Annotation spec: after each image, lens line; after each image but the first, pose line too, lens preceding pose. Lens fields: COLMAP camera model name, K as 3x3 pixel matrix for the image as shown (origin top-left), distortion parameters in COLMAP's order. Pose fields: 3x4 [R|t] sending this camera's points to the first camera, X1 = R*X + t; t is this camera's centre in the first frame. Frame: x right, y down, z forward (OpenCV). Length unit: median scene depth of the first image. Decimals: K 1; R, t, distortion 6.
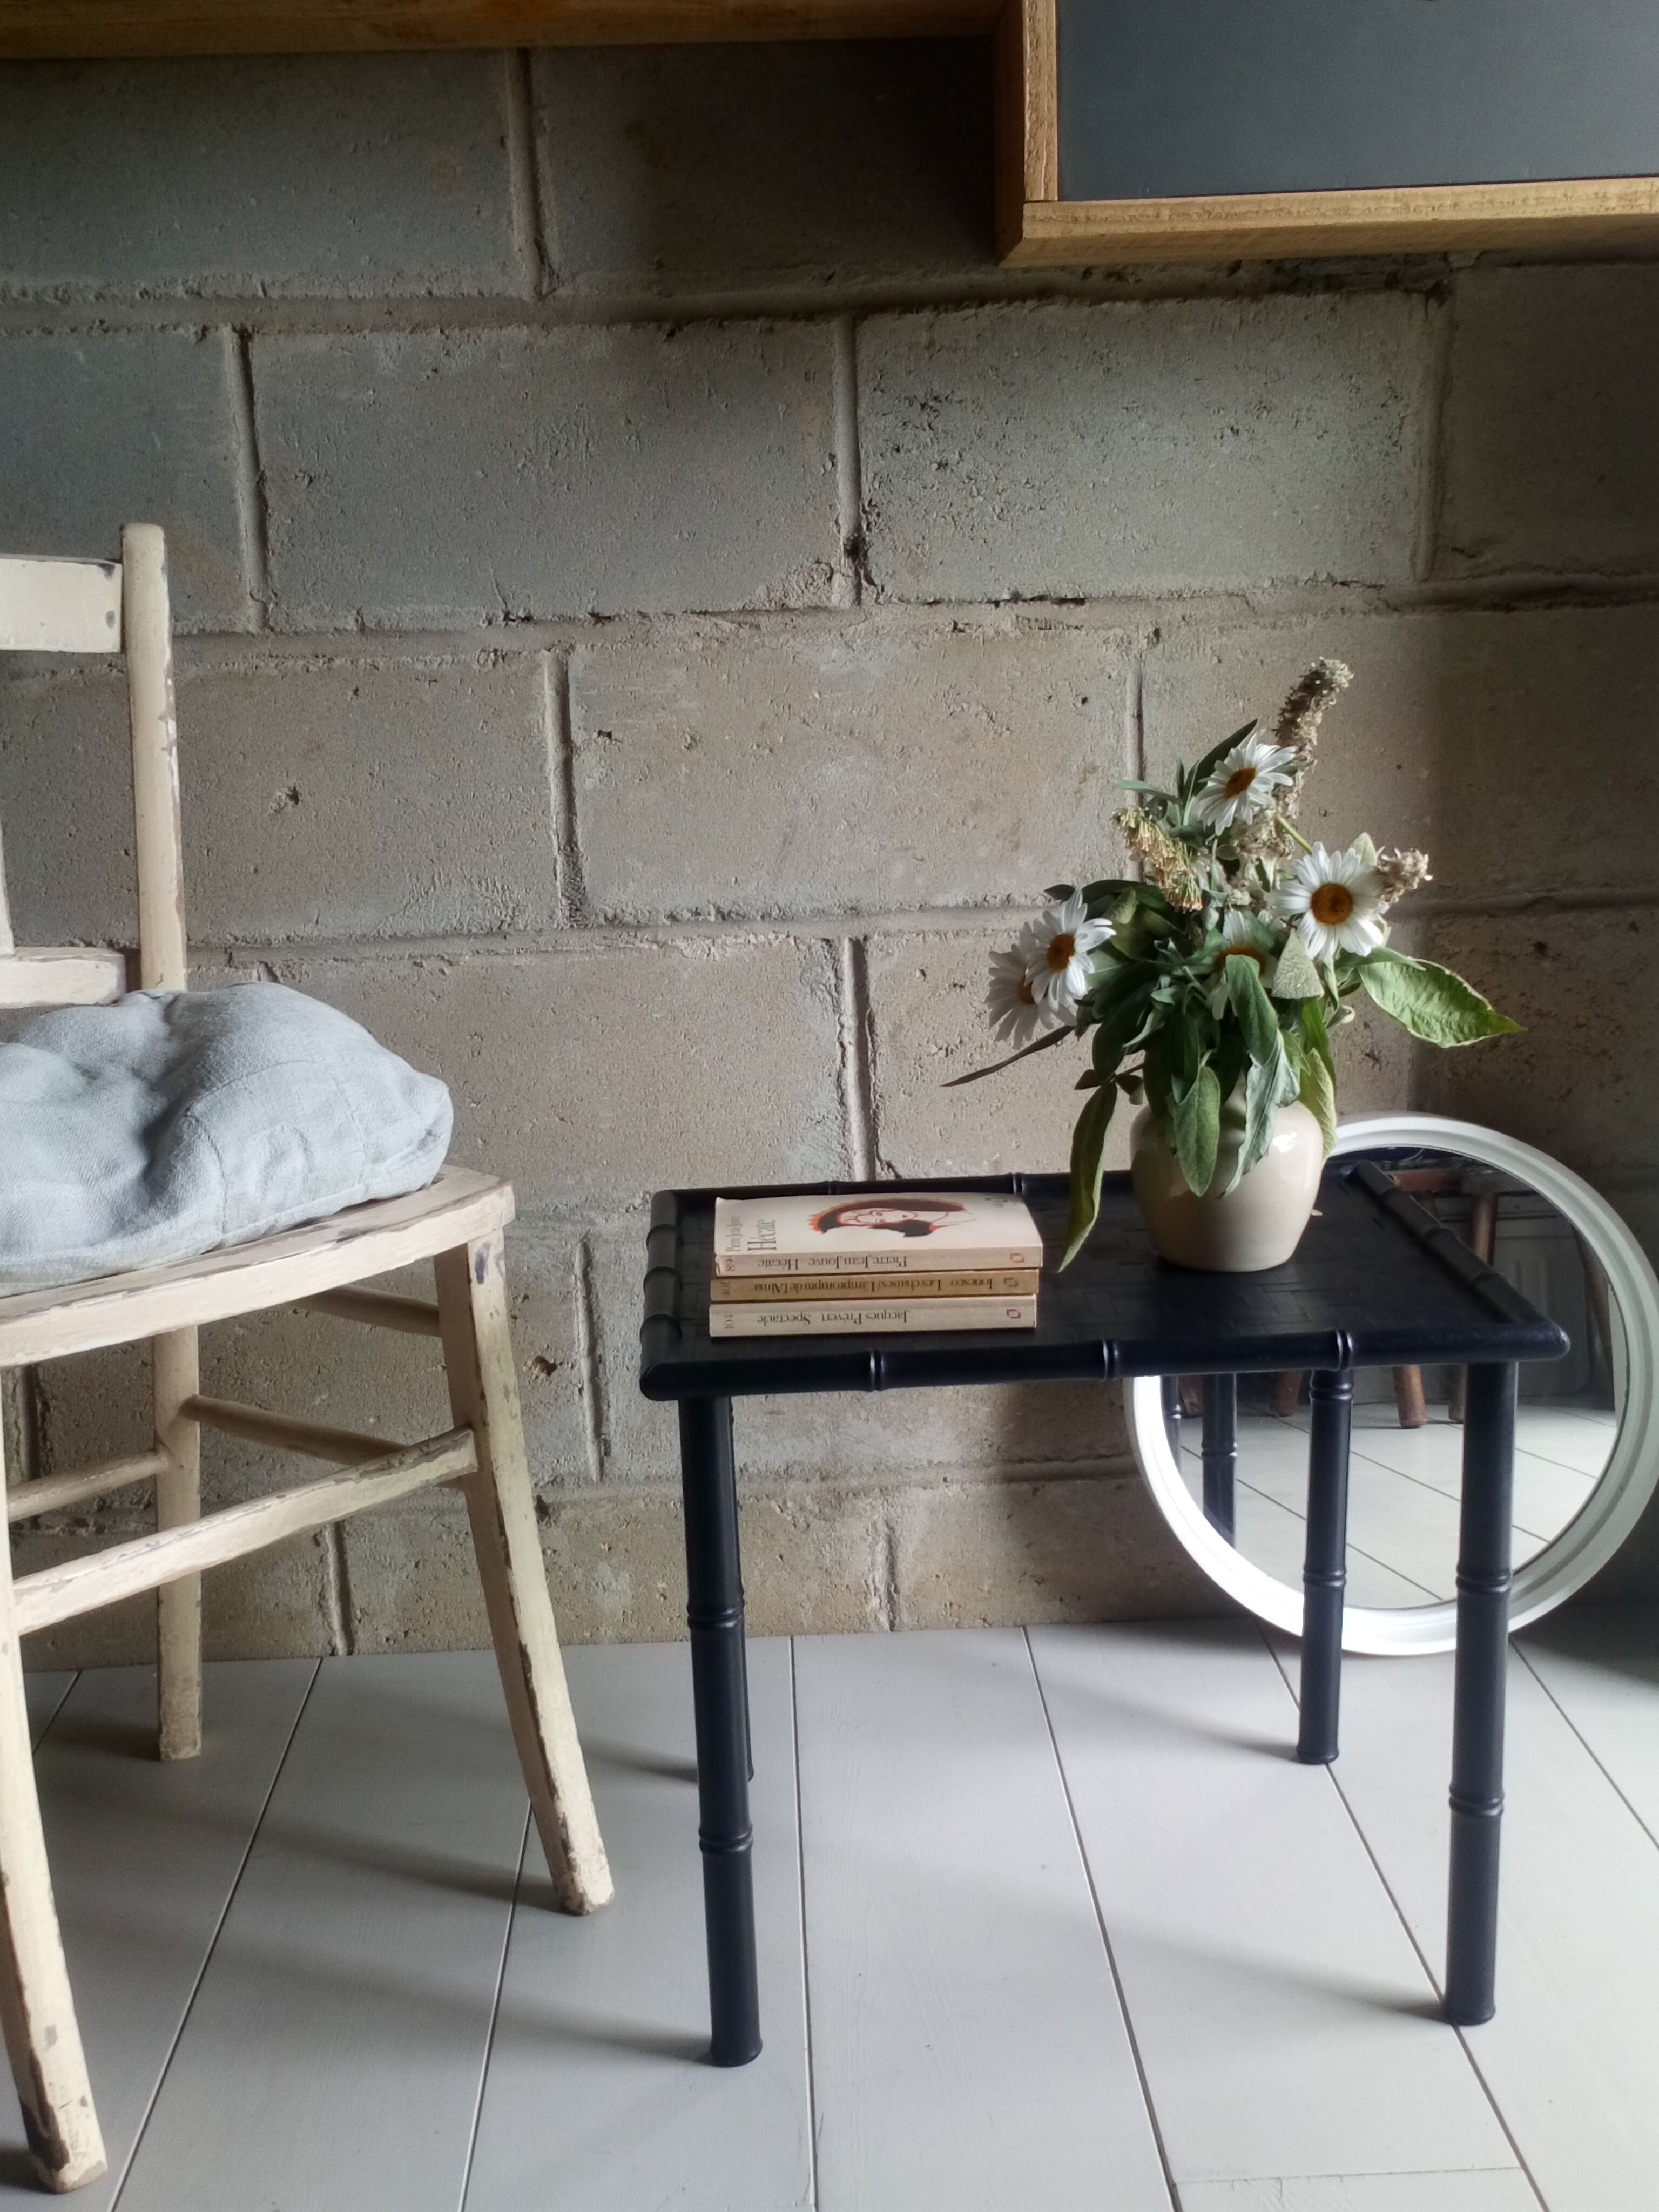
lens RADIAL K [[2482.2, 0, 839.7], [0, 2482.2, 1103.0], [0, 0, 1]] dist [0.089471, 0.000000]
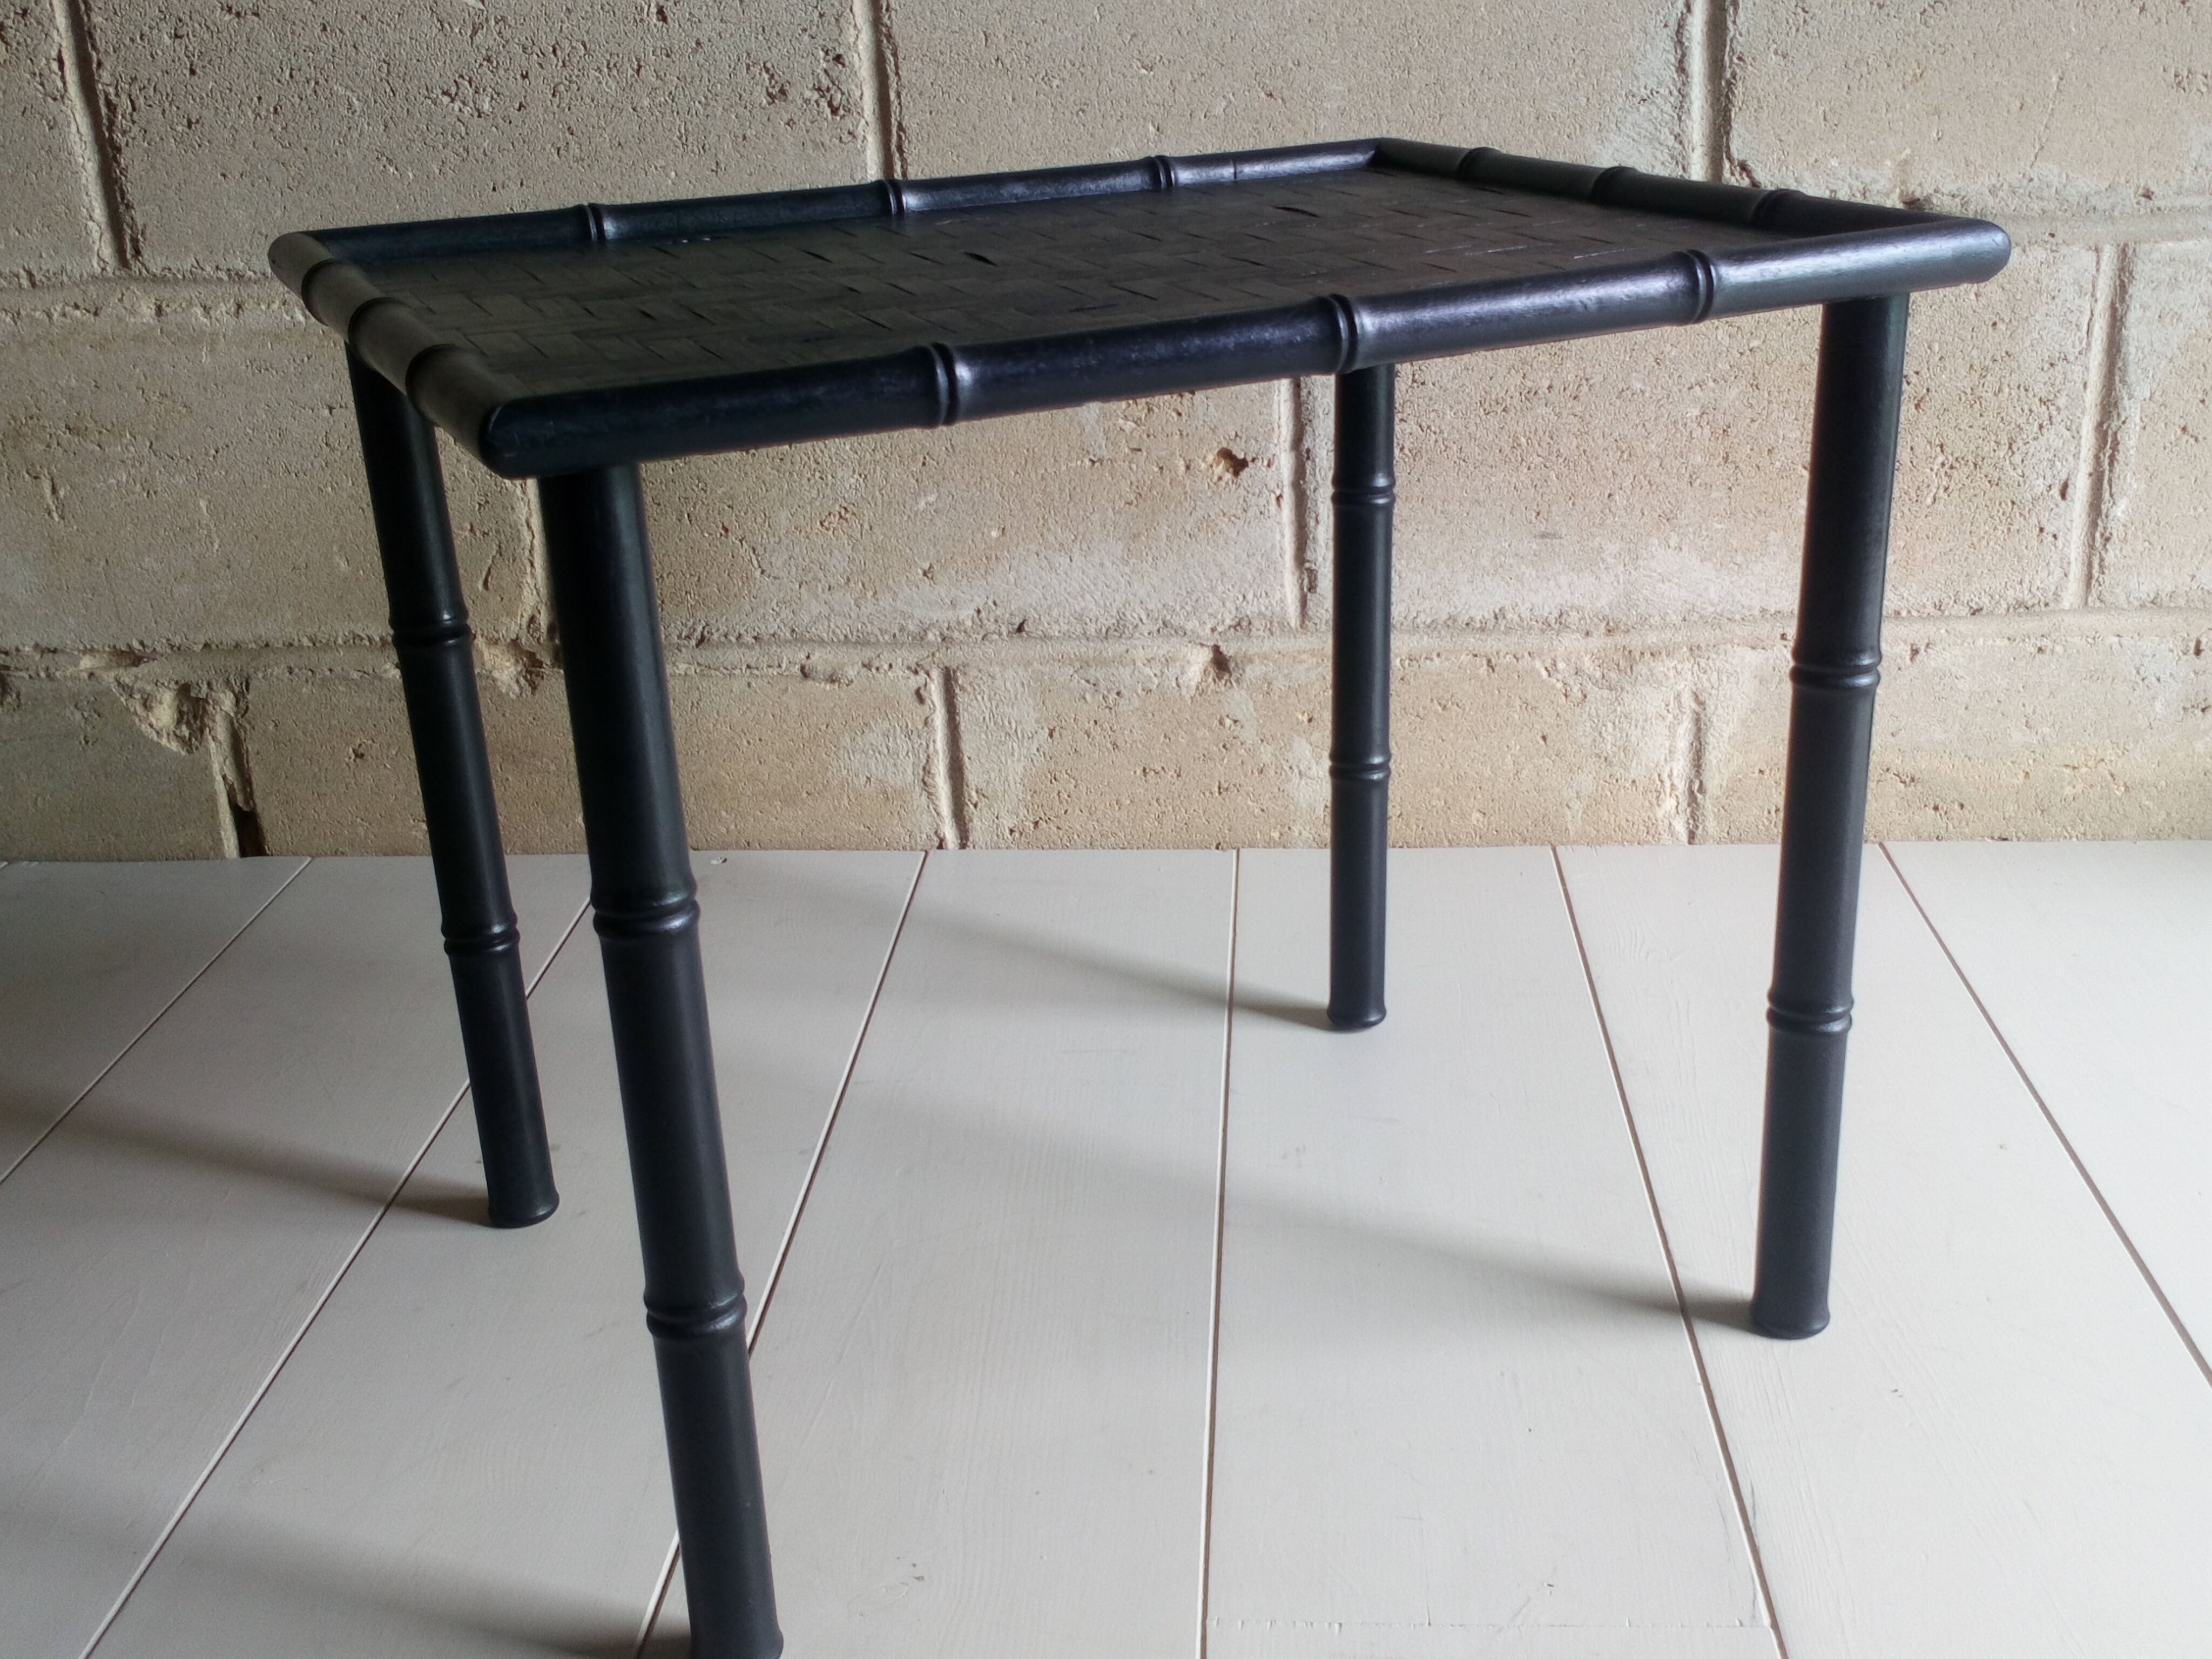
lens RADIAL K [[2482.2, 0, 1122.8], [0, 2482.2, 816.7], [0, 0, 1]] dist [0.089471, 0.000000]
pose [[0.995162, 0.029921, -0.093576, -0.083628], [-0.015895, 0.988981, 0.147185, 0.107484], [0.096949, -0.144985, 0.984673, 0.286931]]
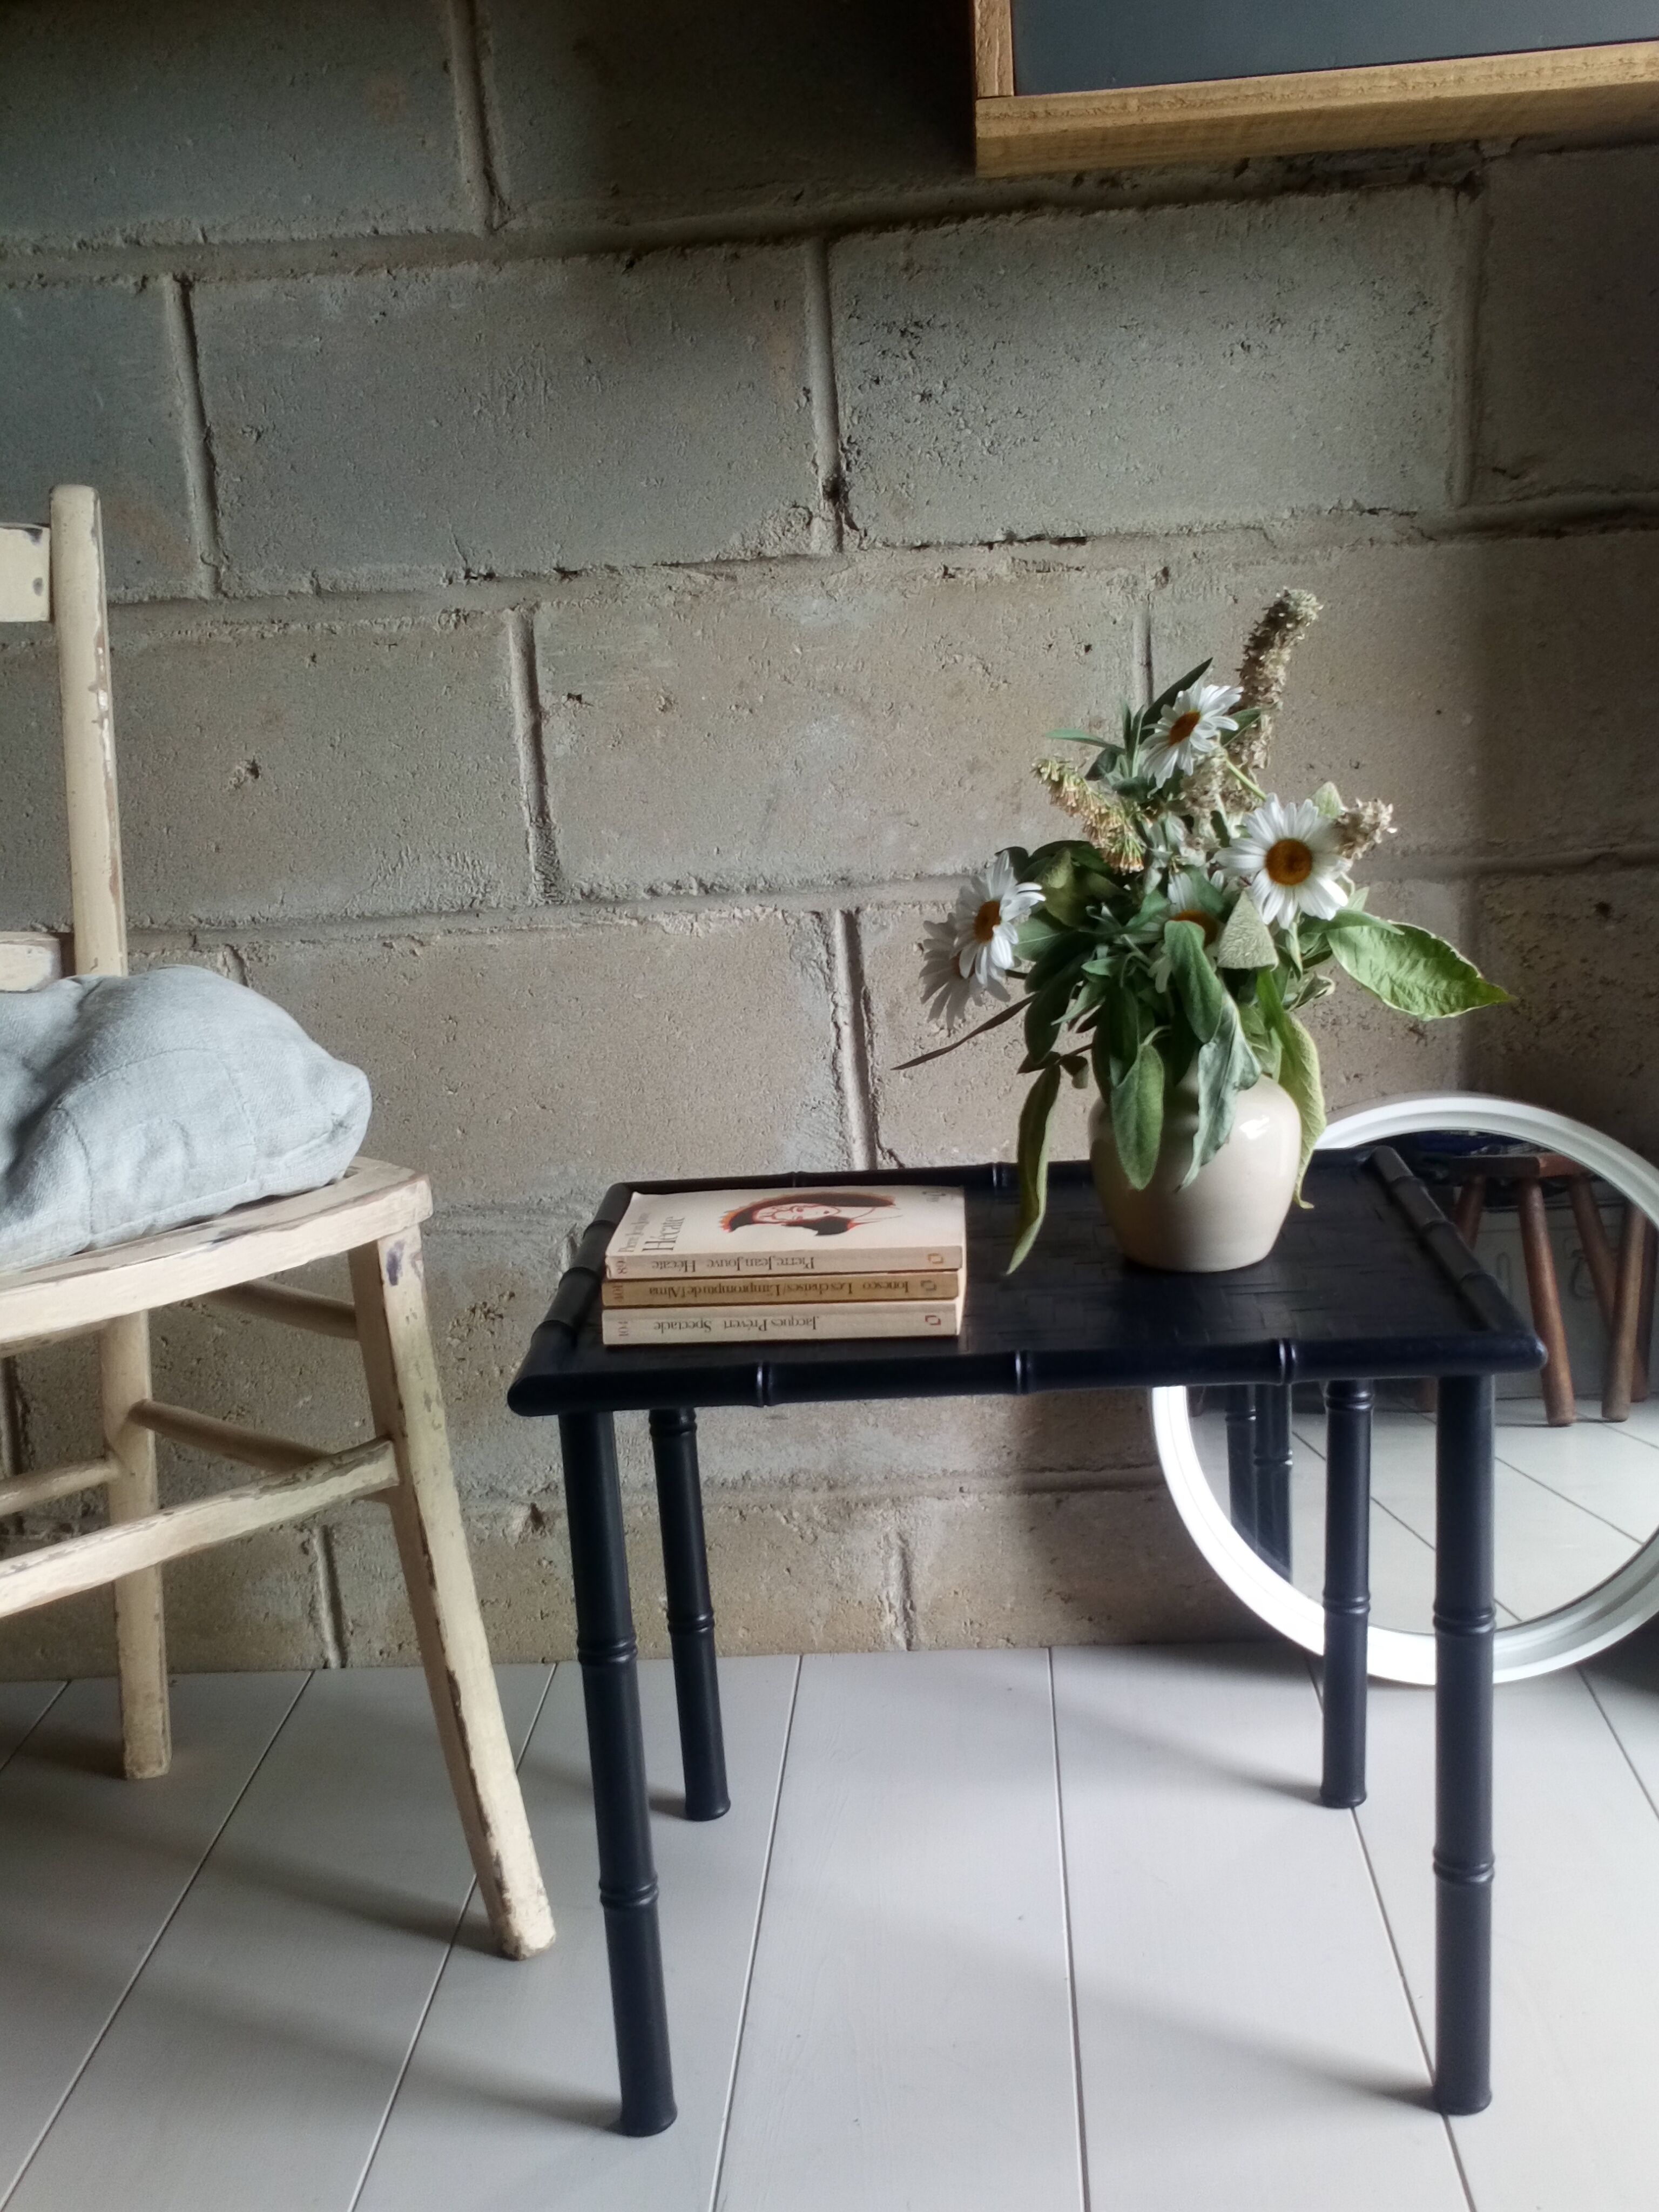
lens RADIAL K [[2482.2, 0, 848.8], [0, 2482.2, 1100.0], [0, 0, 1]] dist [0.089471, 0.000000]
pose [[0.995355, -0.008203, -0.095926, 0.097882], [0.008856, 0.999940, 0.006378, -0.001173], [0.095868, -0.007198, 0.995368, 0.072548]]
